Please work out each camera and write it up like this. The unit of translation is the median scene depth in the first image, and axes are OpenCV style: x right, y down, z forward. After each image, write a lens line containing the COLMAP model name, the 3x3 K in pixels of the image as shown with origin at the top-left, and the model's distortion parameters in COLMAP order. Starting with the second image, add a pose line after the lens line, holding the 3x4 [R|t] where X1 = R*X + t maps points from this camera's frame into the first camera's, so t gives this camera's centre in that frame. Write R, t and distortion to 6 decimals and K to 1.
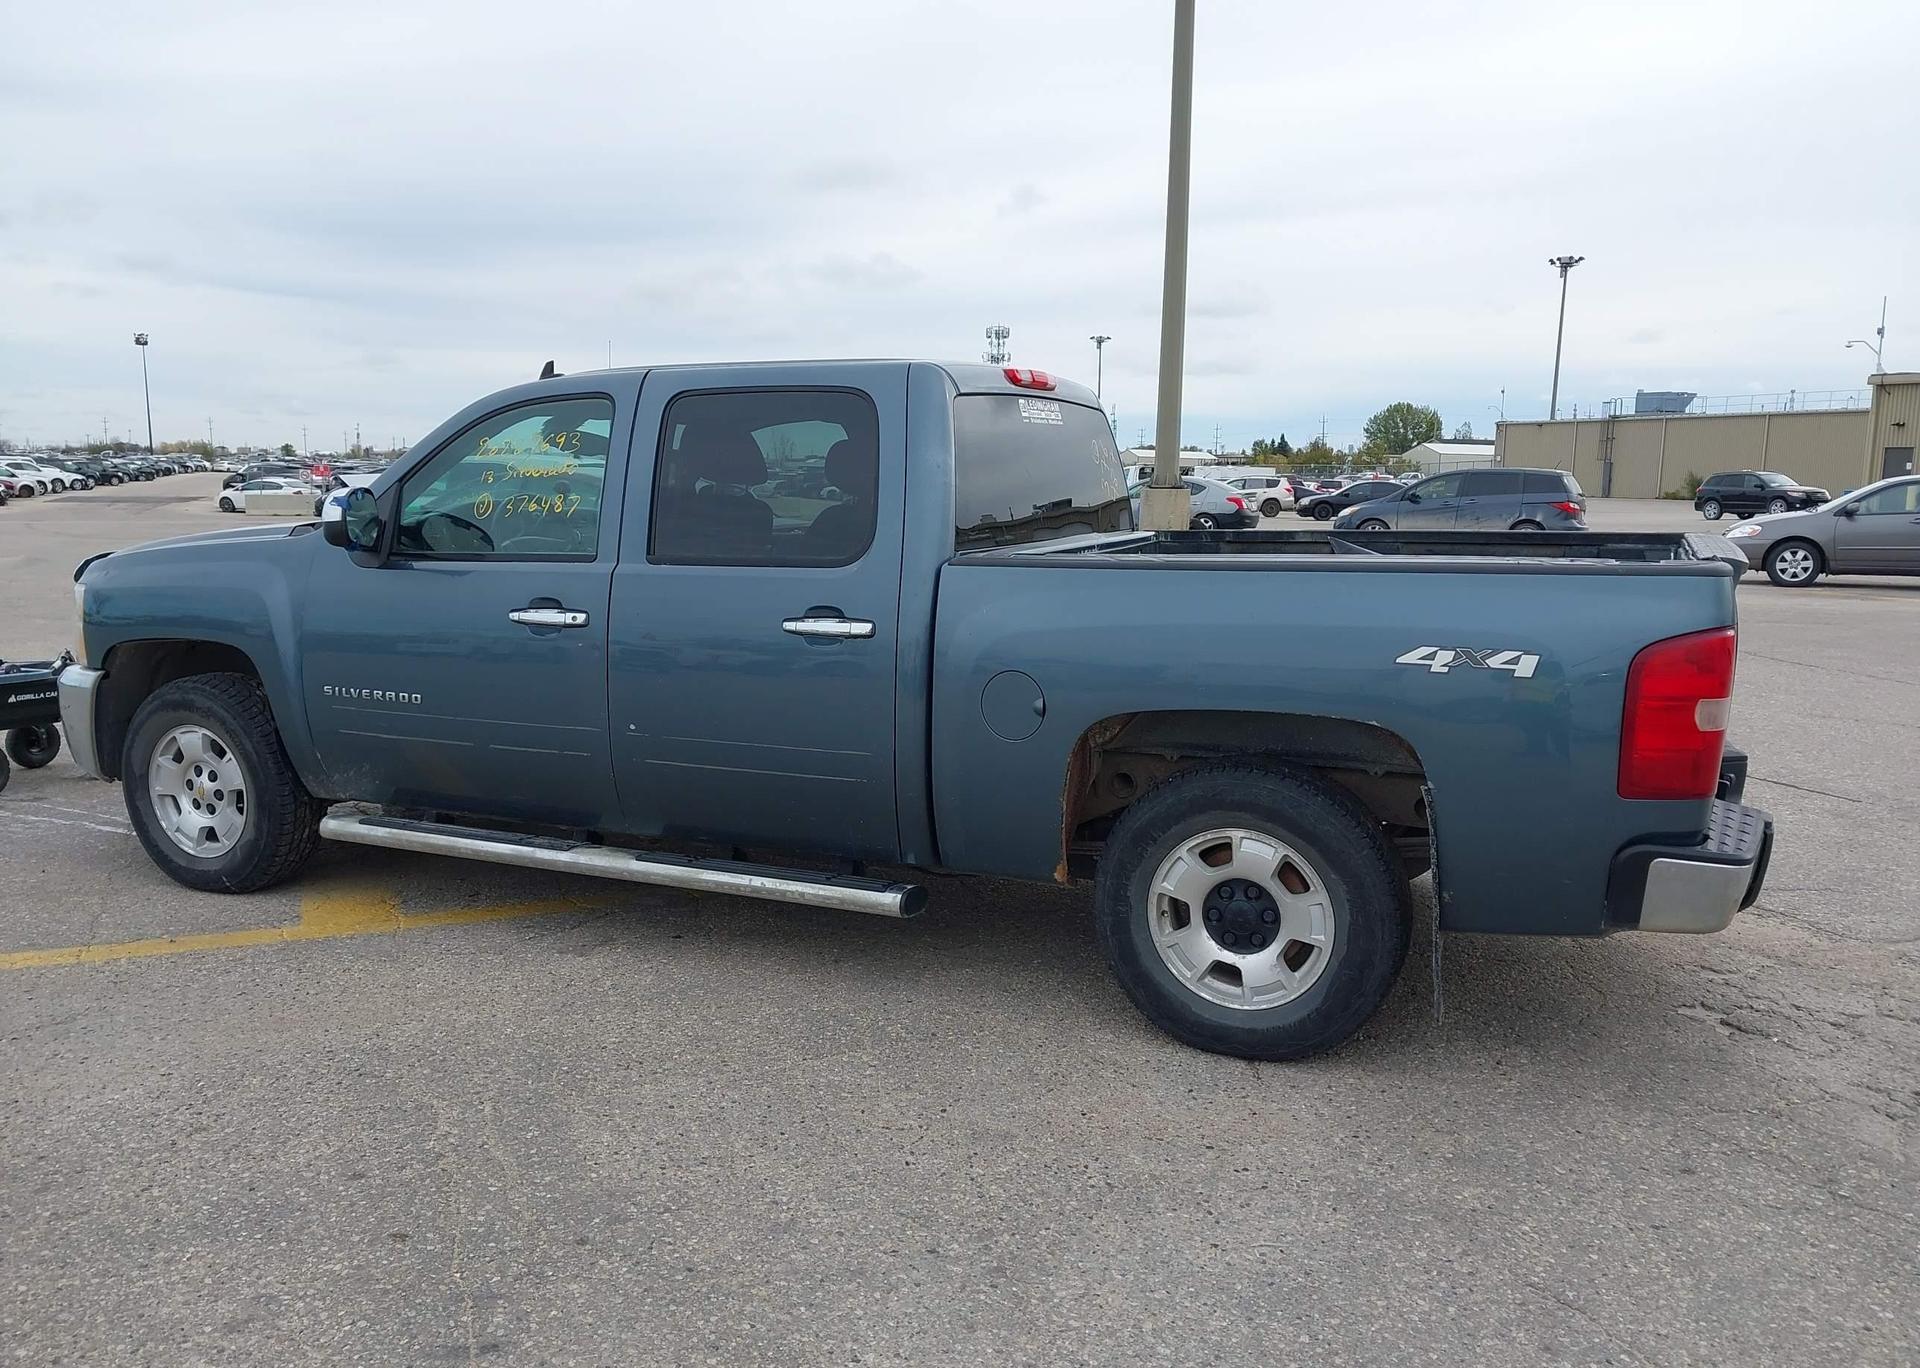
lens RADIAL K [[1491.7, 0, 953.9], [0, 1491.7, 704.5], [0, 0, 1]] dist [0.062363, -0.101205]
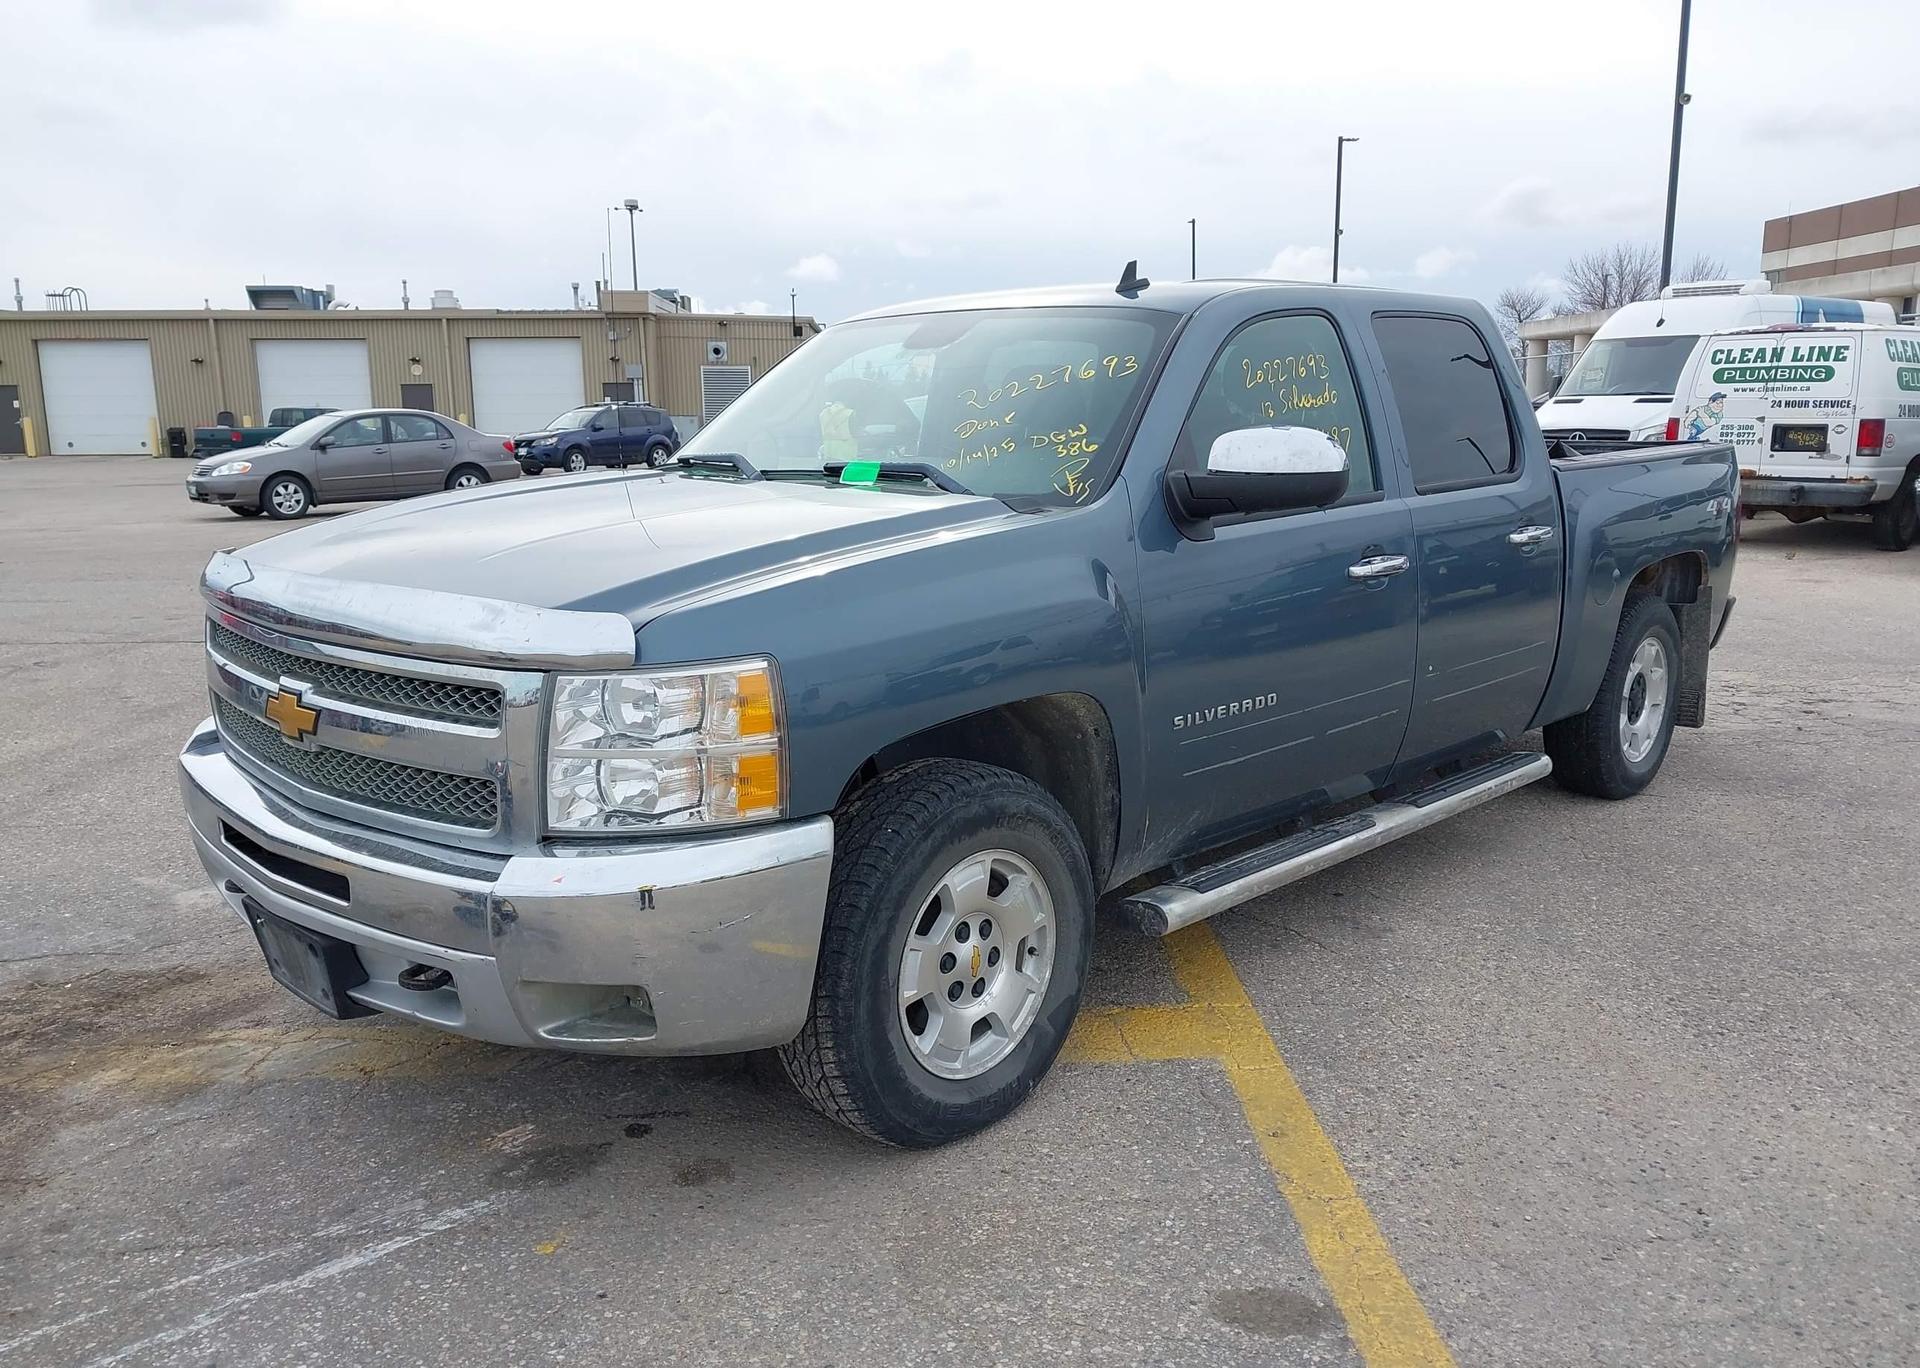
lens RADIAL K [[1491.7, 0, 953.9], [0, 1491.7, 704.5], [0, 0, 1]] dist [0.062363, -0.101205]
pose [[0.344367, -0.192581, 0.918871, -1.079717], [0.156896, 0.976776, 0.145917, -0.133701], [-0.925632, 0.093918, 0.366584, 0.838922]]
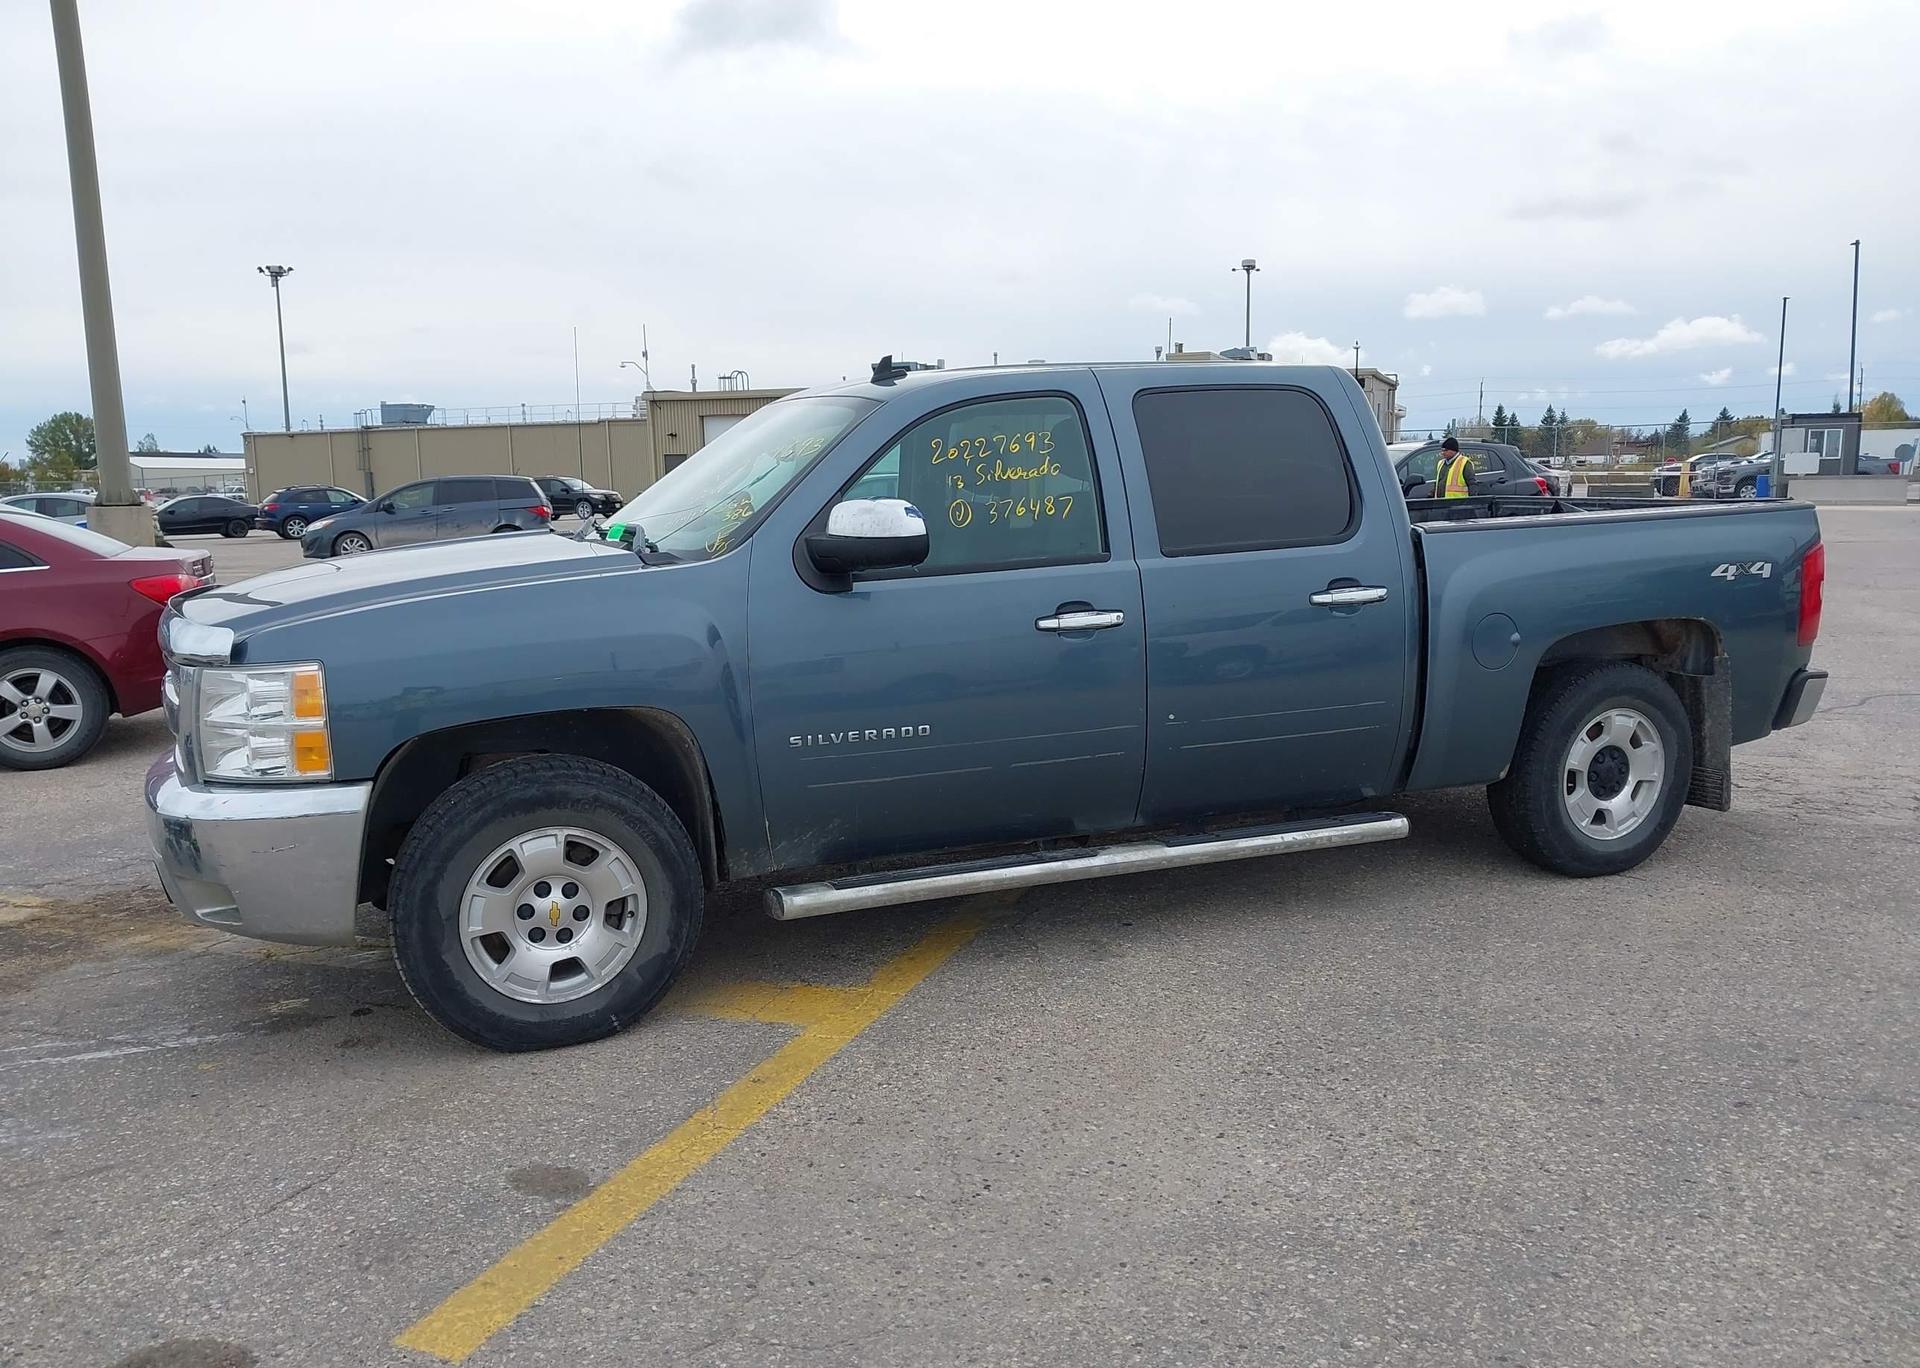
lens RADIAL K [[1491.7, 0, 953.9], [0, 1491.7, 704.5], [0, 0, 1]] dist [0.062363, -0.101205]
pose [[0.685987, -0.133658, 0.715233, -0.941253], [0.138884, 0.988963, 0.051605, -0.060059], [-0.714236, 0.063934, 0.696978, 0.354864]]
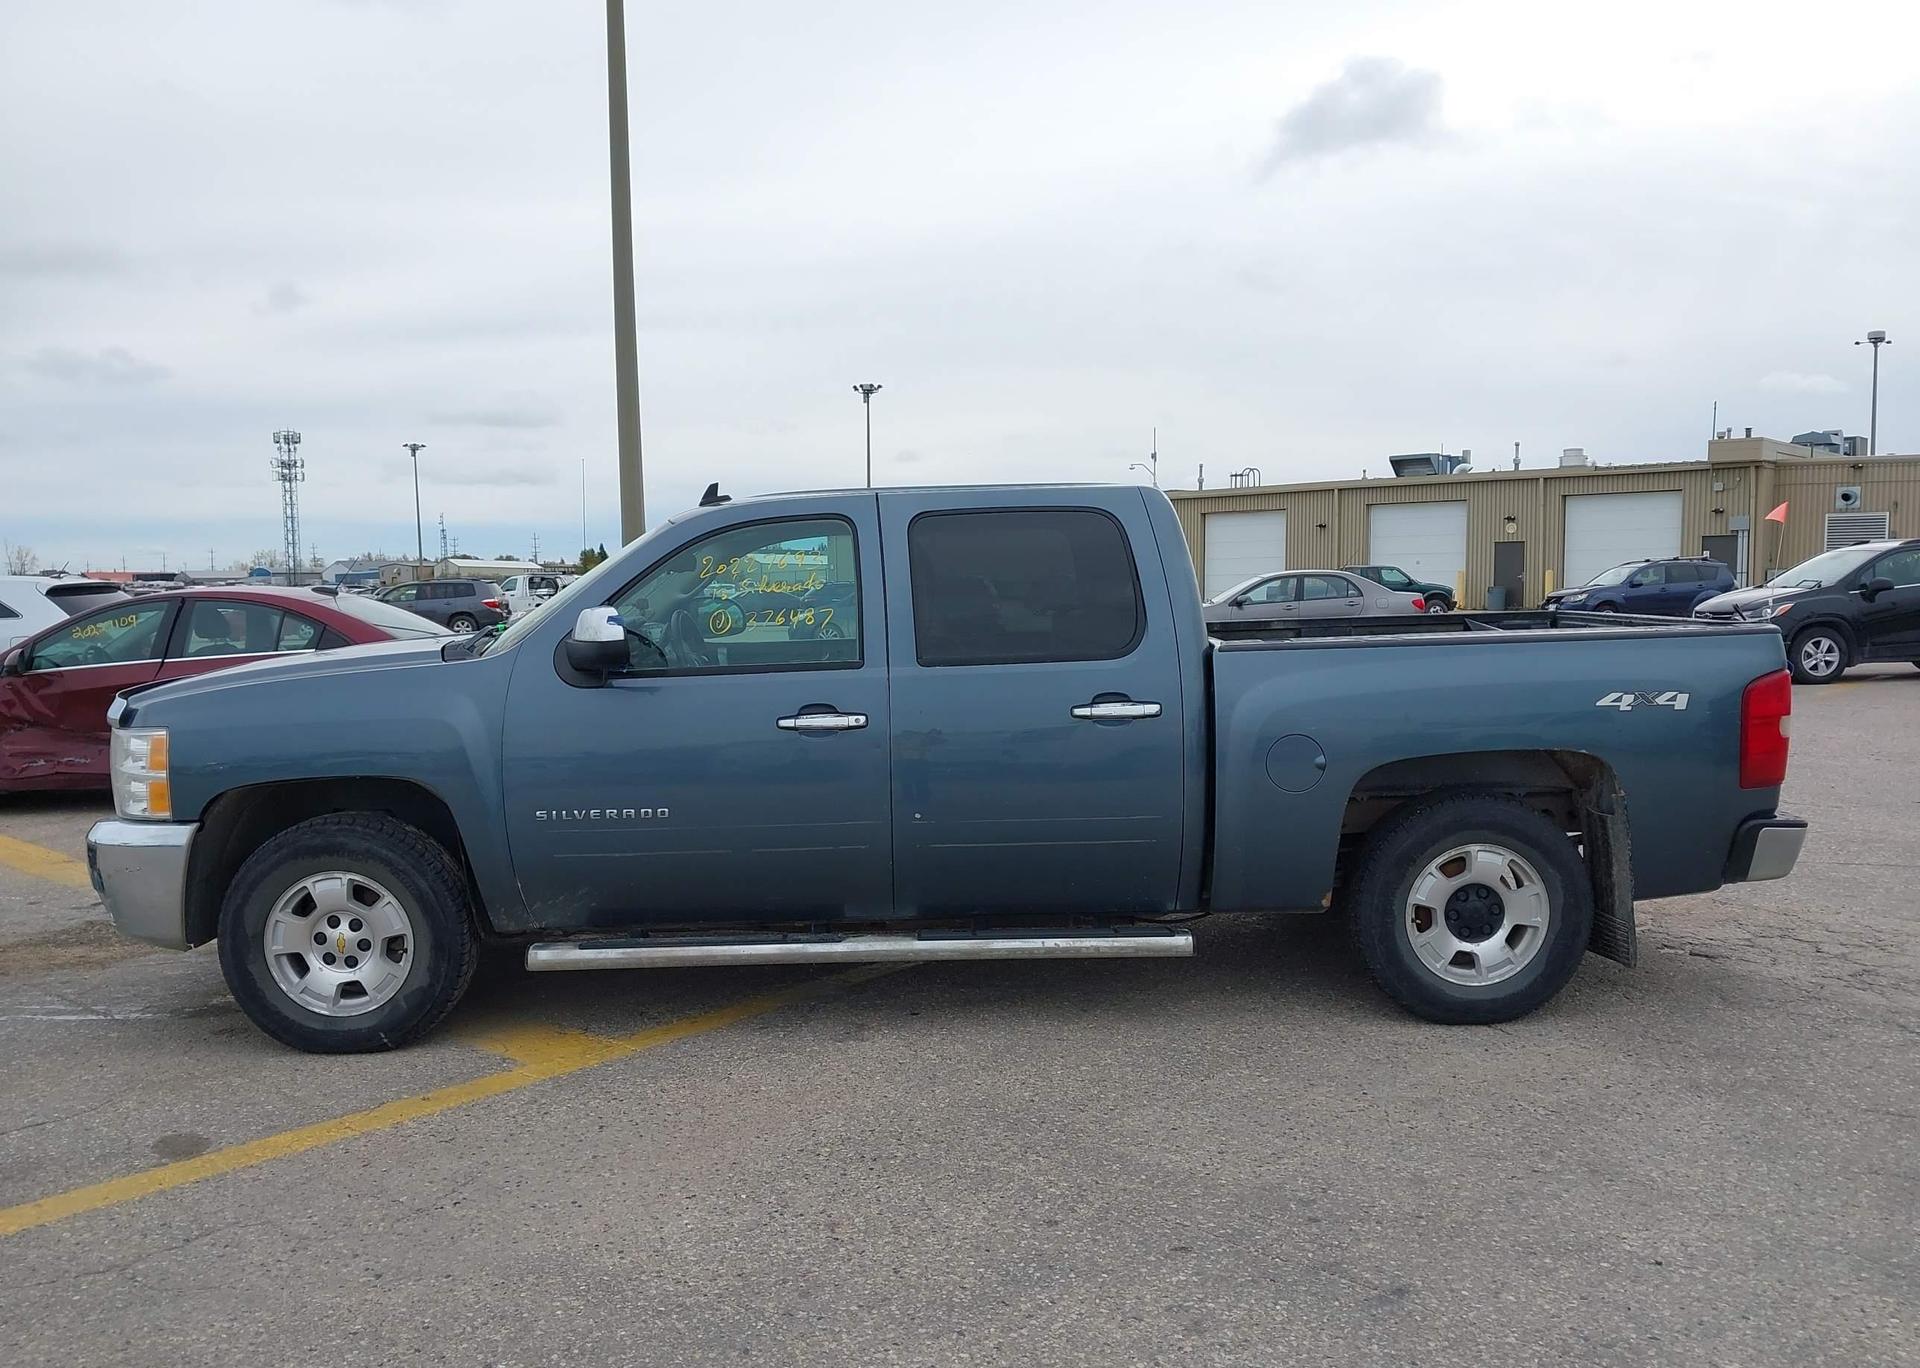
lens RADIAL K [[1491.7, 0, 953.9], [0, 1491.7, 704.5], [0, 0, 1]] dist [0.062363, -0.101205]
pose [[0.901157, -0.057588, 0.429651, -0.584903], [0.088134, 0.994775, -0.051519, -0.007178], [-0.424440, 0.084293, 0.901524, 0.008320]]
